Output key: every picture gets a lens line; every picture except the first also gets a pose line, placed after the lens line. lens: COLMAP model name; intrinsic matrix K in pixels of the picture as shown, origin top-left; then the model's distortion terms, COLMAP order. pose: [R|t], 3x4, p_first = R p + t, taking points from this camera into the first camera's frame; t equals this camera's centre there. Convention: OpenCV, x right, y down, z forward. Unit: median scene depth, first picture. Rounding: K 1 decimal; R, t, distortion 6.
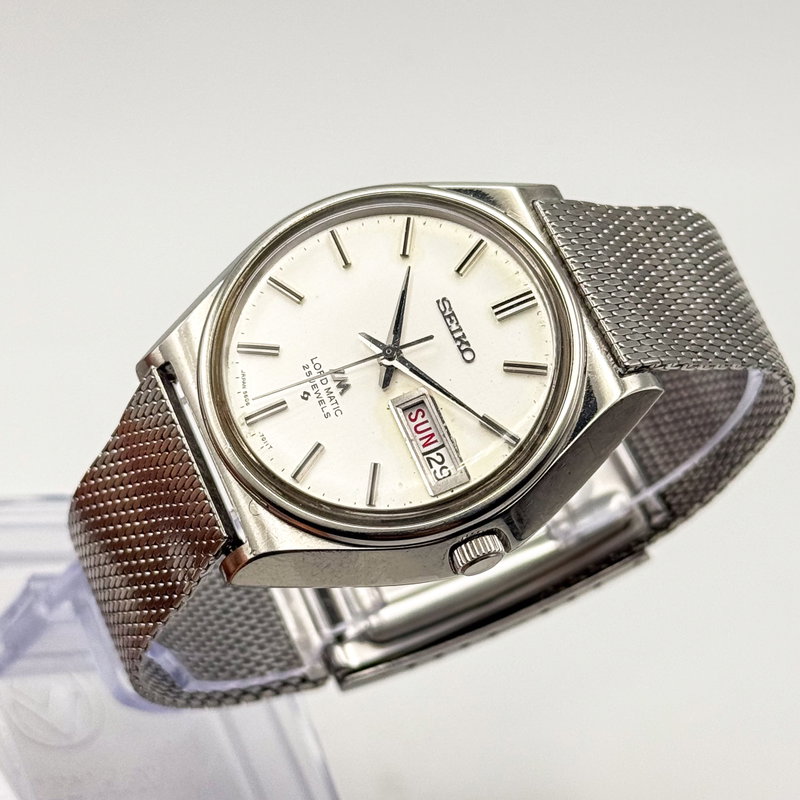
lens RADIAL K [[2310.5, 0, 399.1], [0, 2310.5, 396.4], [0, 0, 1]] dist [0.030627, 0.000000]
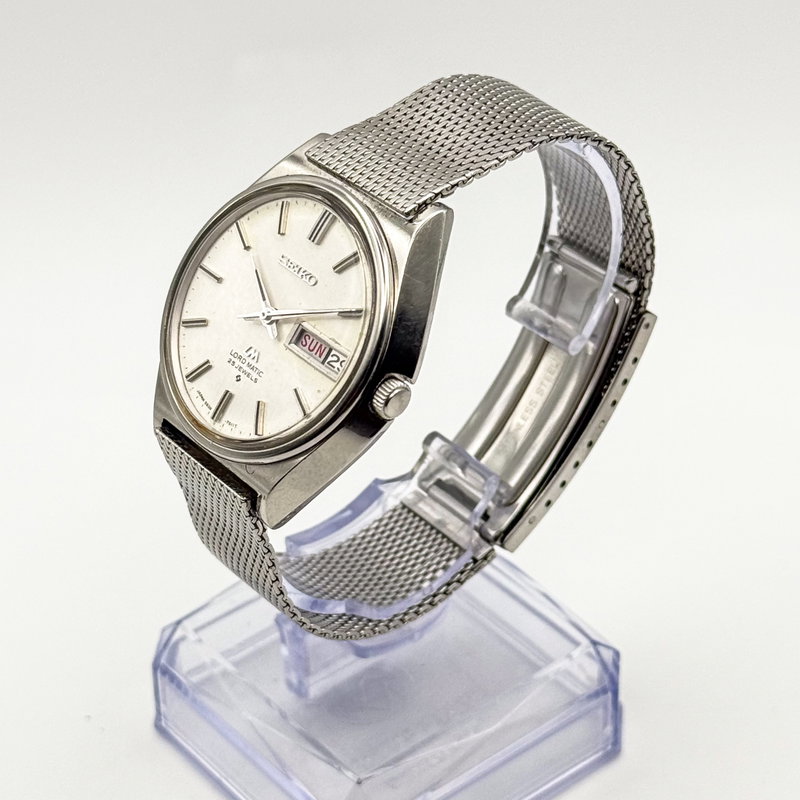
lens RADIAL K [[2310.5, 0, 404.8], [0, 2310.5, 400.9], [0, 0, 1]] dist [0.030627, 0.000000]
pose [[0.762083, -0.588814, -0.269309, 0.375292], [0.569933, 0.807410, -0.152530, 0.262227], [0.307255, -0.037247, 0.950898, -0.230088]]
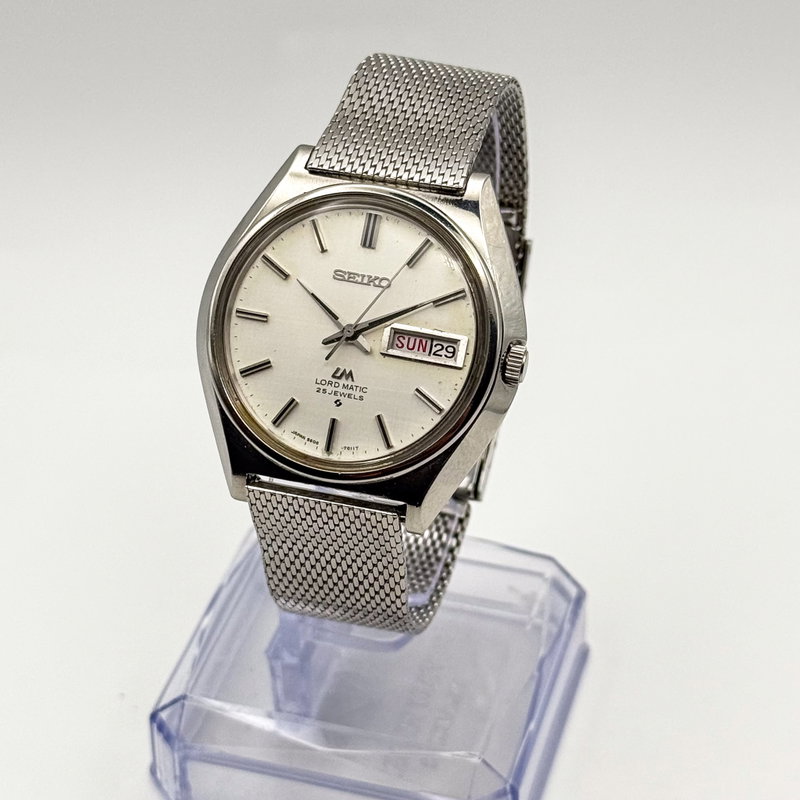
lens RADIAL K [[2310.5, 0, 399.9], [0, 2310.5, 402.2], [0, 0, 1]] dist [0.030627, 0.000000]
pose [[0.567817, -0.821390, 0.053868, -0.088533], [0.802256, 0.566867, 0.187208, -0.211633], [-0.184307, -0.063084, 0.980842, -0.274895]]
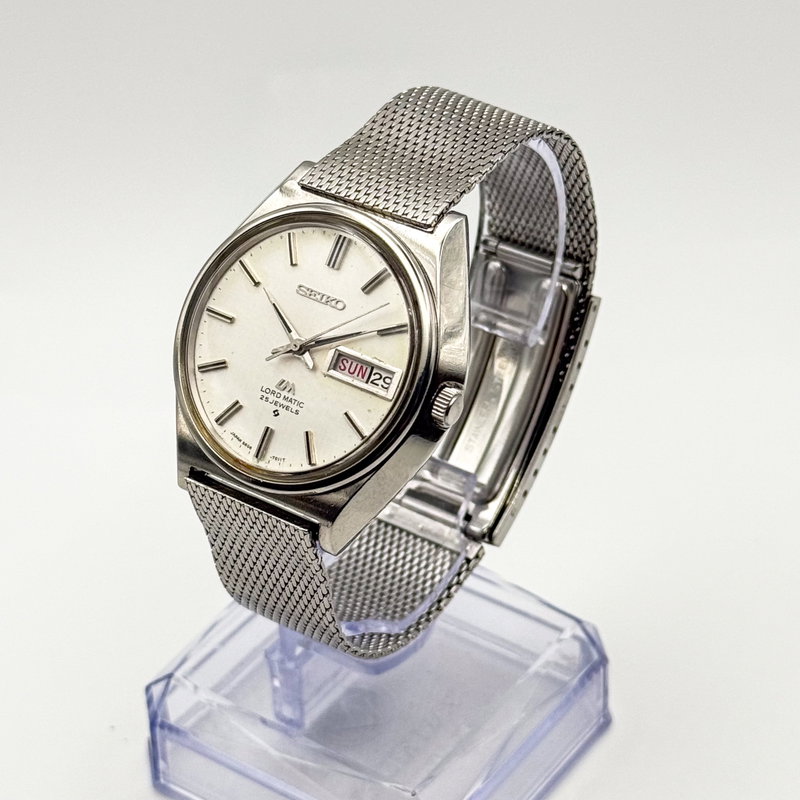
lens RADIAL K [[2310.5, 0, 400.5], [0, 2310.5, 398.9], [0, 0, 1]] dist [0.030627, 0.000000]
pose [[0.700357, -0.706846, -0.099346, 0.144522], [0.708667, 0.705210, -0.021693, 0.072021], [0.085393, -0.055211, 0.994816, -0.309202]]
